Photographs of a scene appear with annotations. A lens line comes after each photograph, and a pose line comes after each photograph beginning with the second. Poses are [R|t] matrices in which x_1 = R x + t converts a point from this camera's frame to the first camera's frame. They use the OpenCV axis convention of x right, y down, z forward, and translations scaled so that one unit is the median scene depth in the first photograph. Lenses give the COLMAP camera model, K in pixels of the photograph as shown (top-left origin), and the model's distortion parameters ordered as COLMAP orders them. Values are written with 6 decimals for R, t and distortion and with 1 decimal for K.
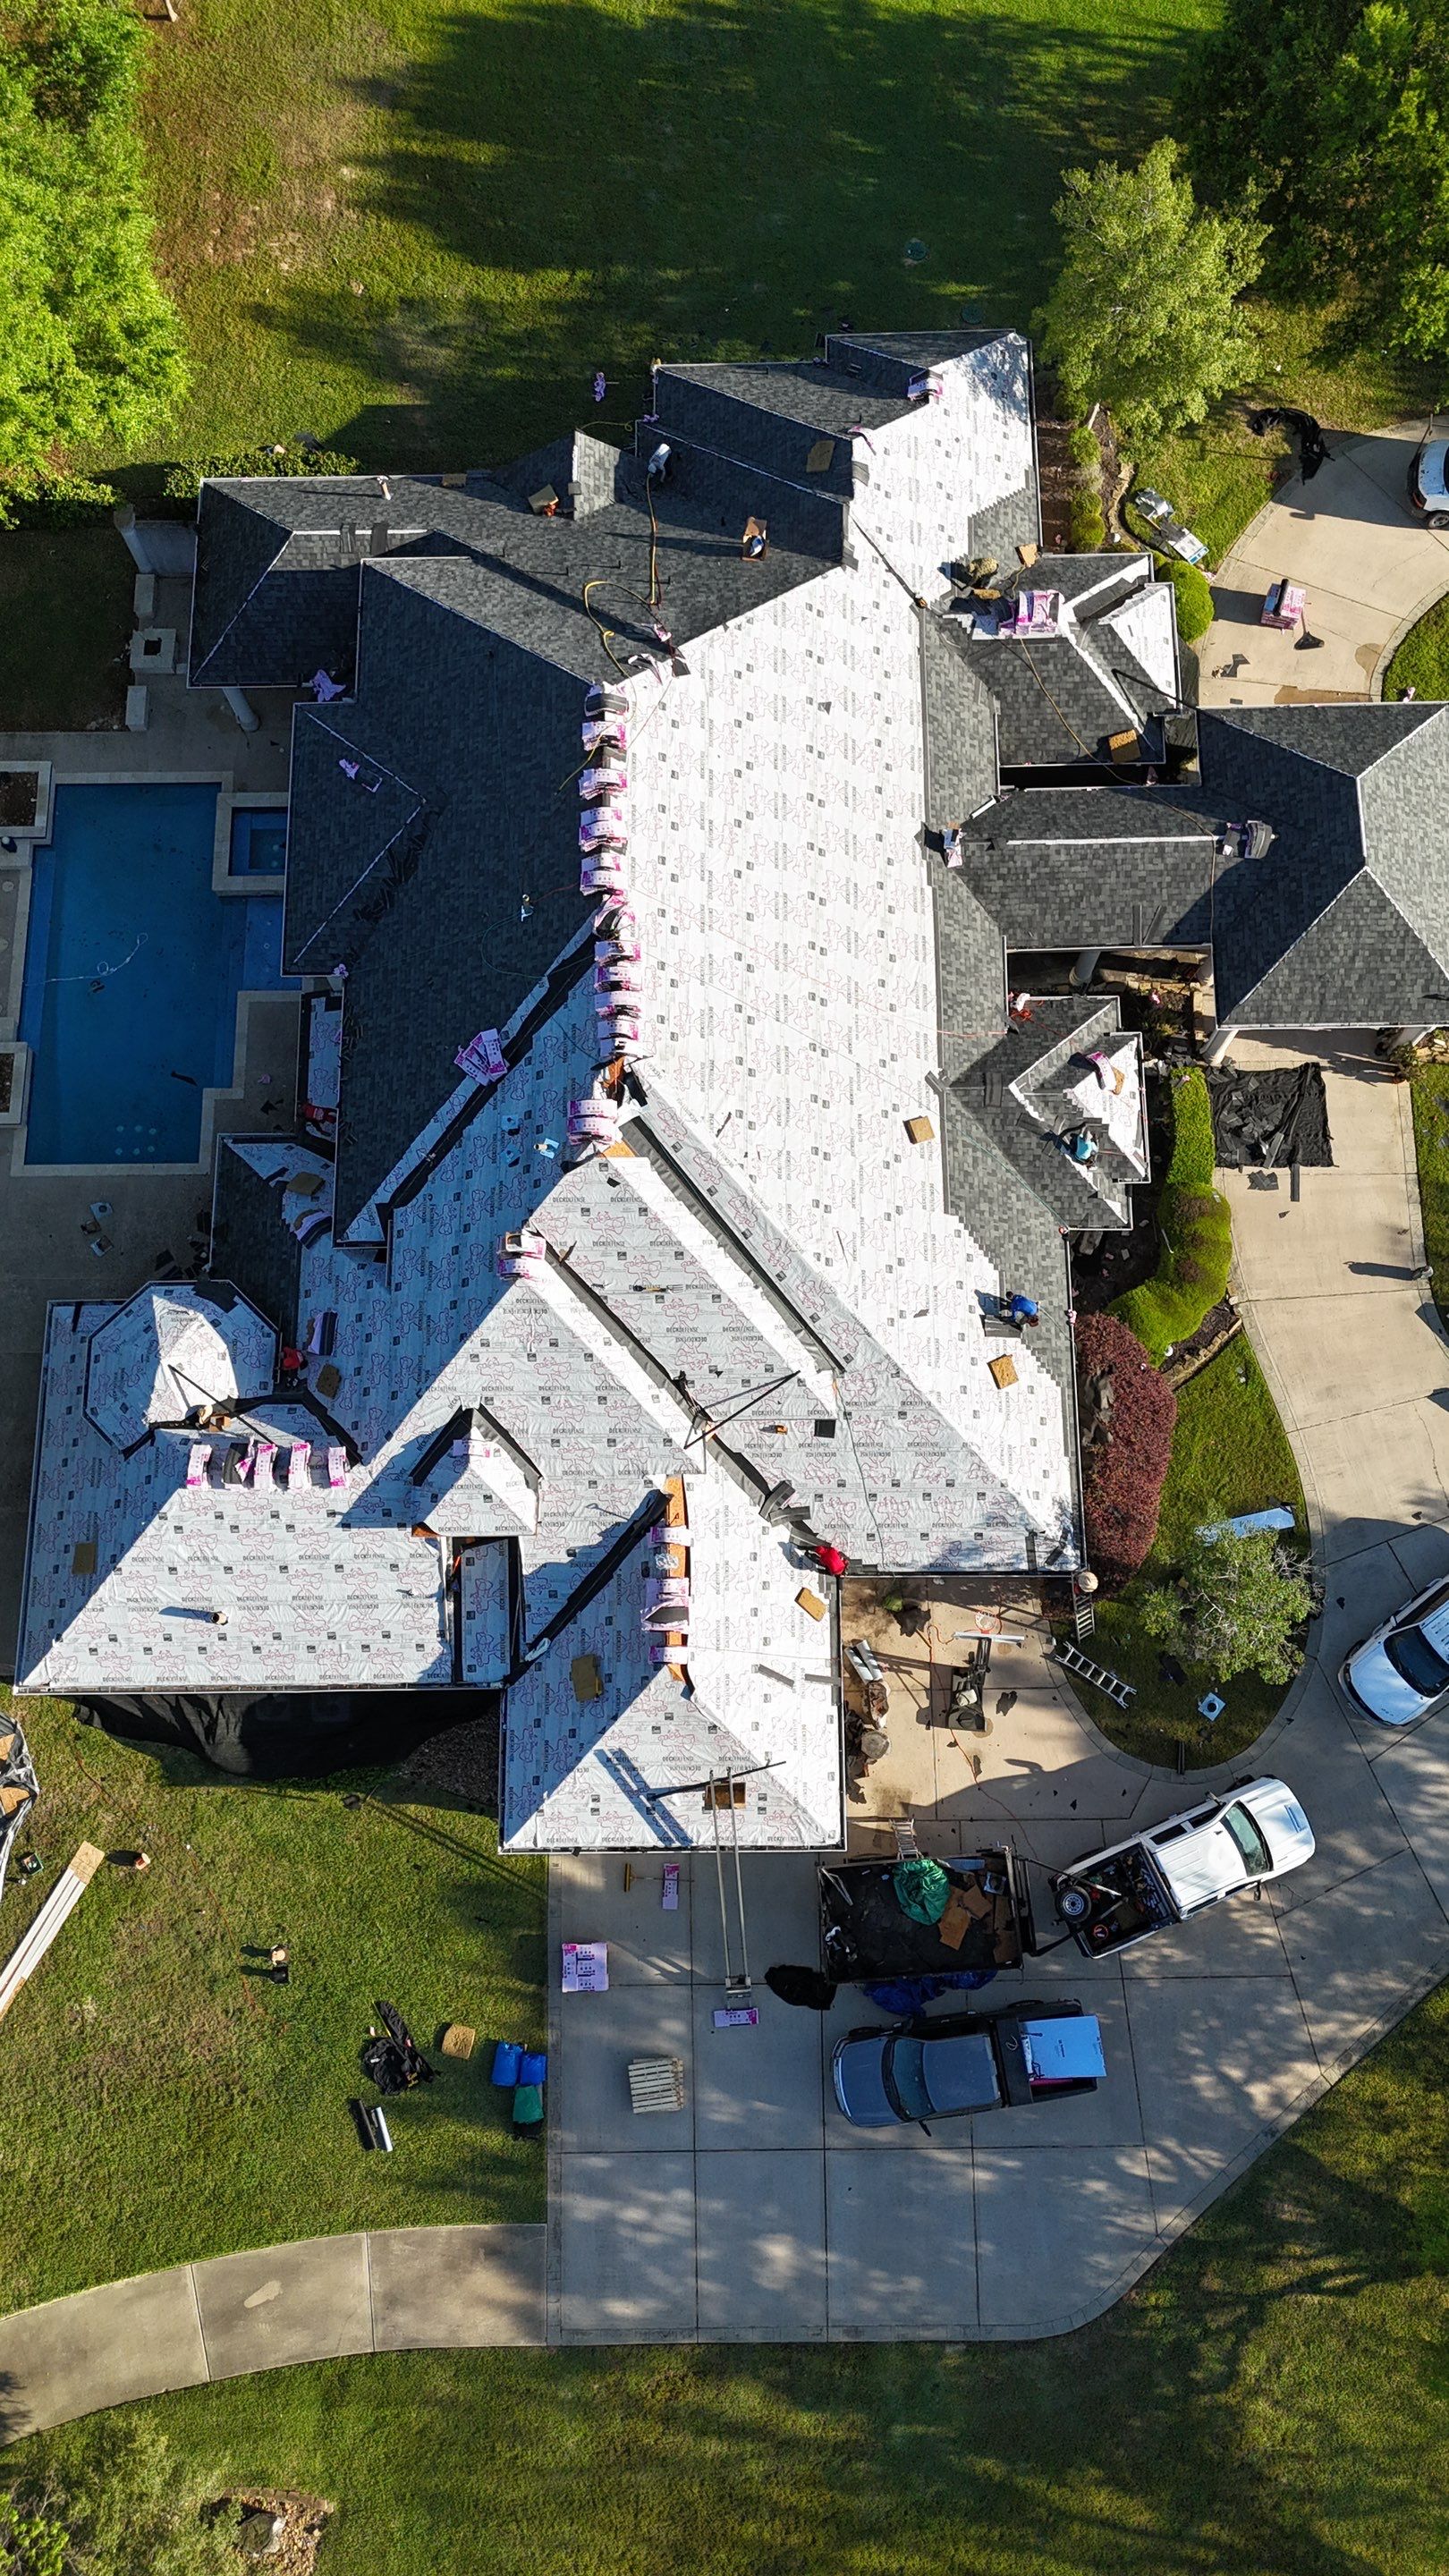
lens RADIAL K [[1876.8, 0, 724.5], [0, 1876.8, 1288.0], [0, 0, 1]] dist [-0.002776, -0.001878]
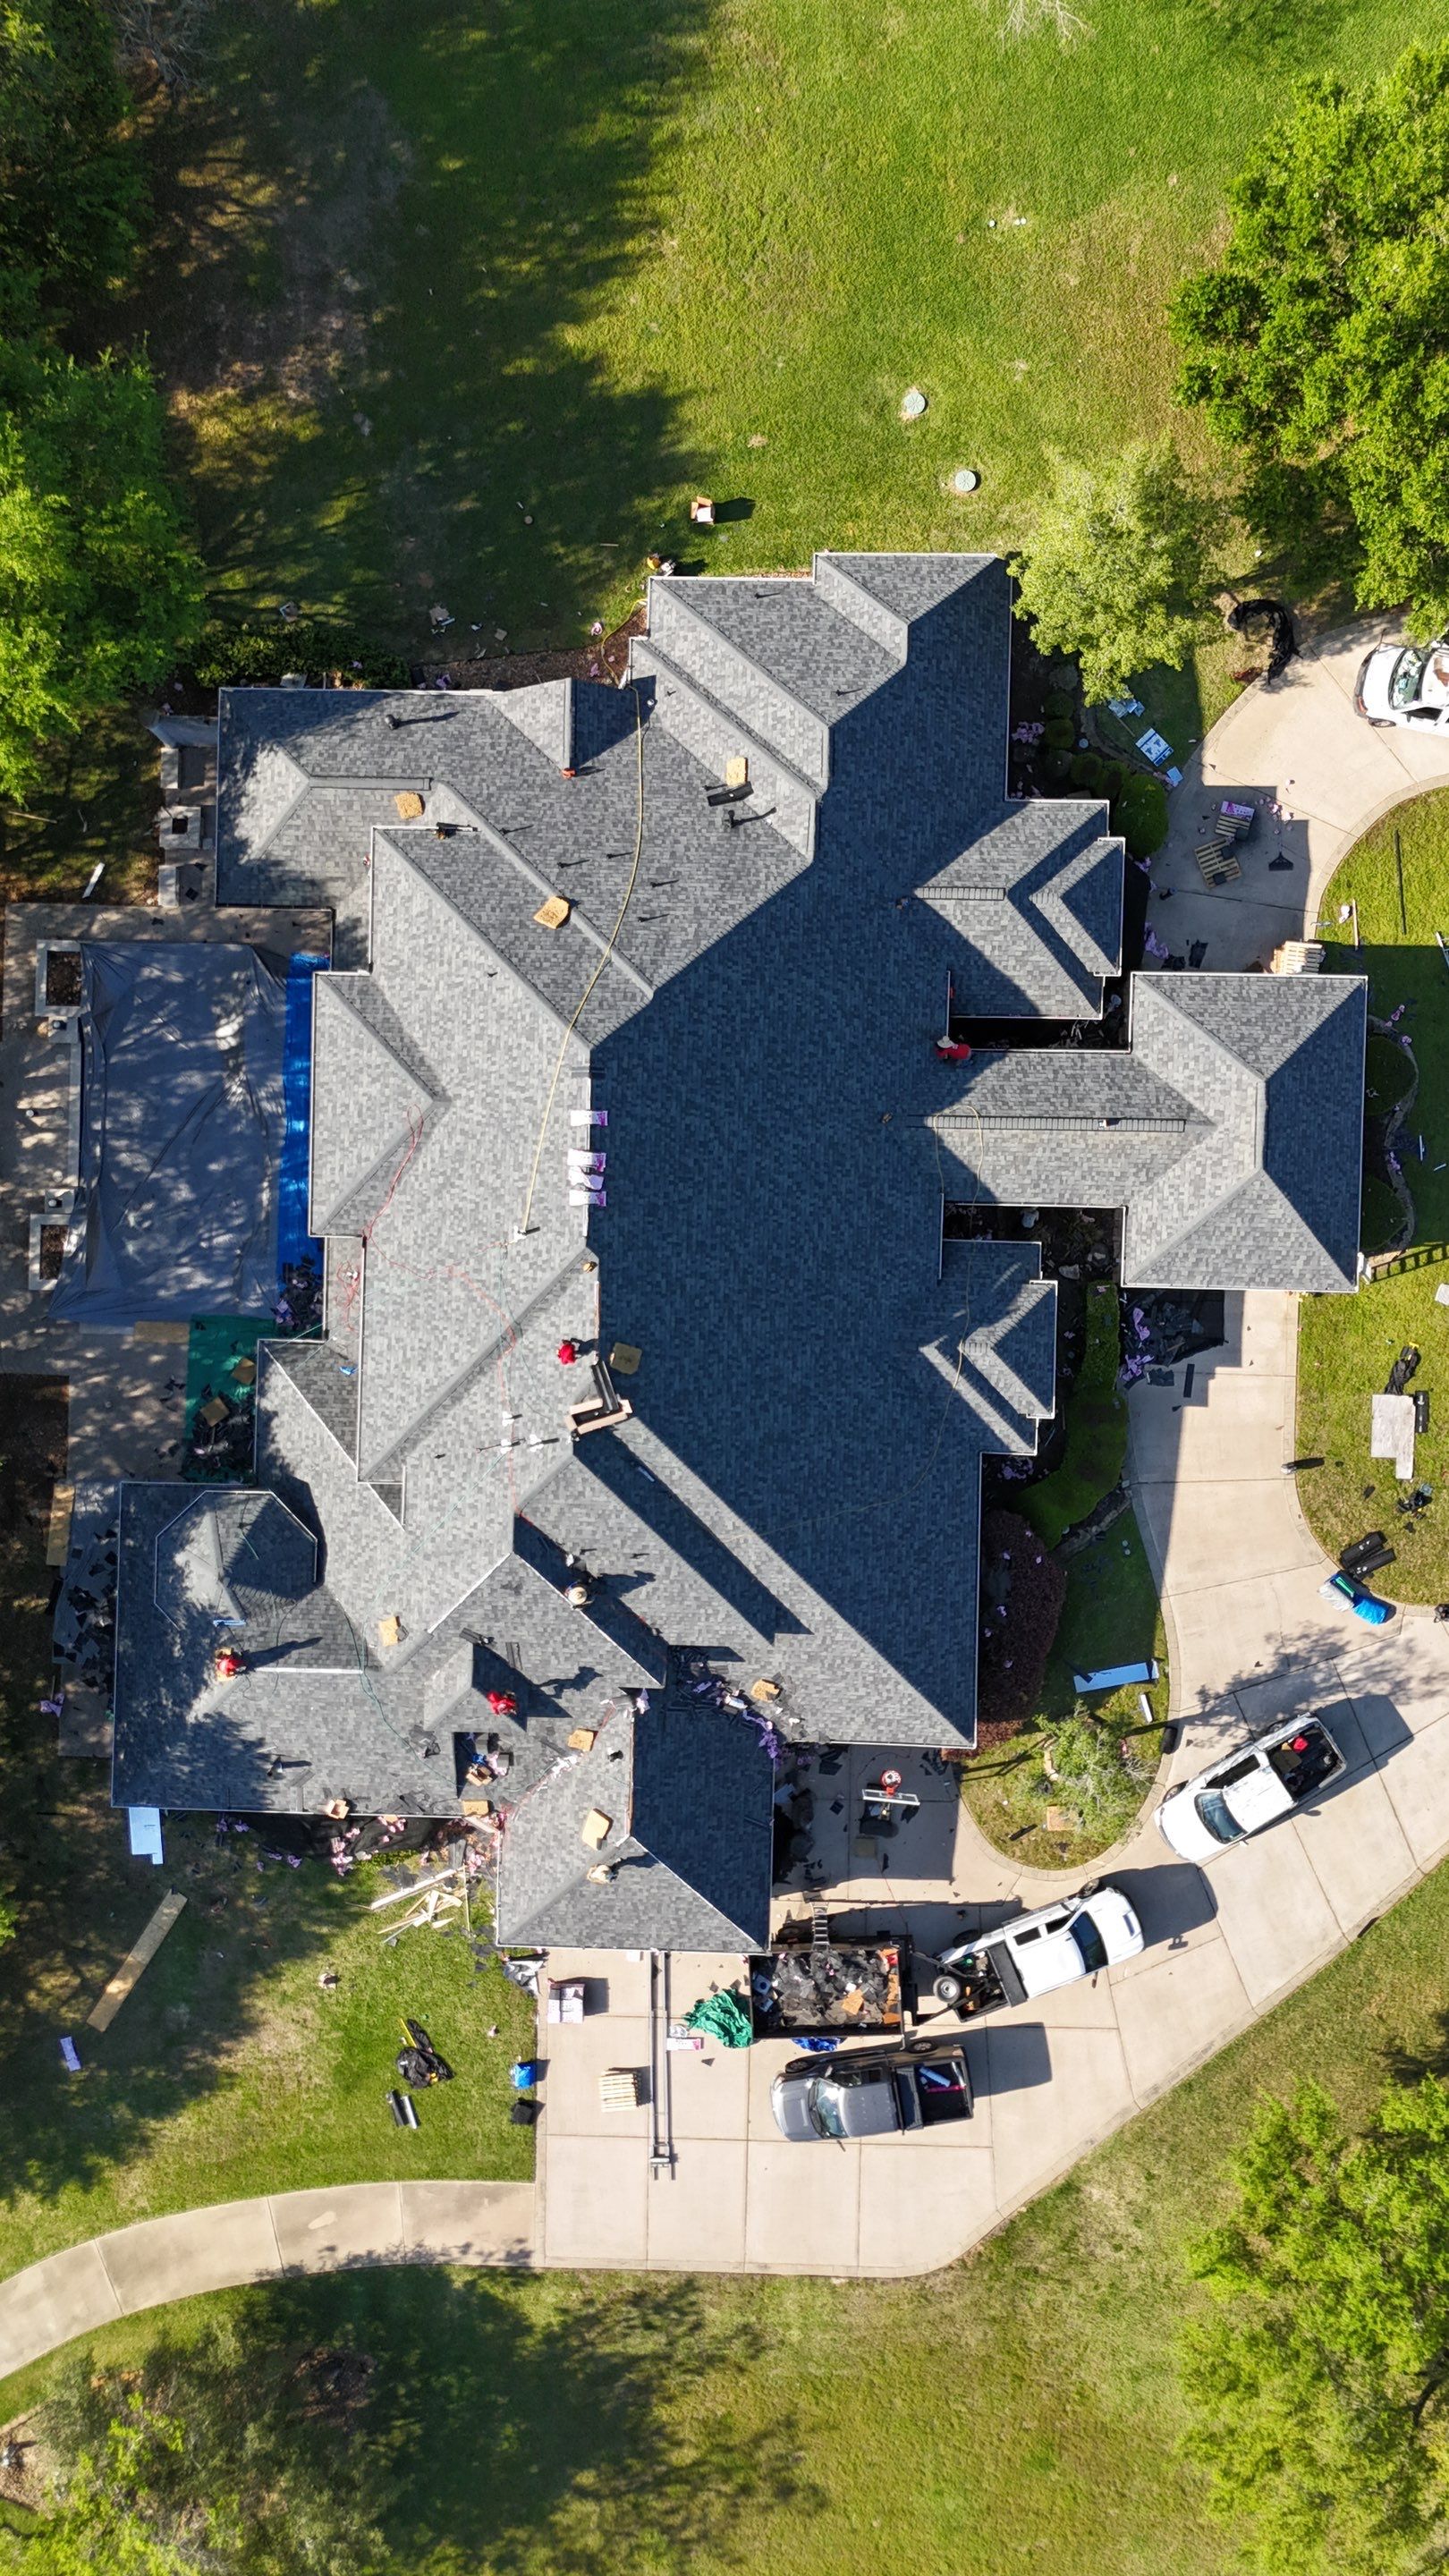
lens RADIAL K [[1876.8, 0, 724.5], [0, 1876.8, 1288.0], [0, 0, 1]] dist [-0.002776, -0.001878]
pose [[0.999515, 0.029732, -0.009256, 0.029972], [-0.026690, 0.971093, 0.237205, -0.409178], [0.016041, -0.236843, 0.971416, -0.122755]]
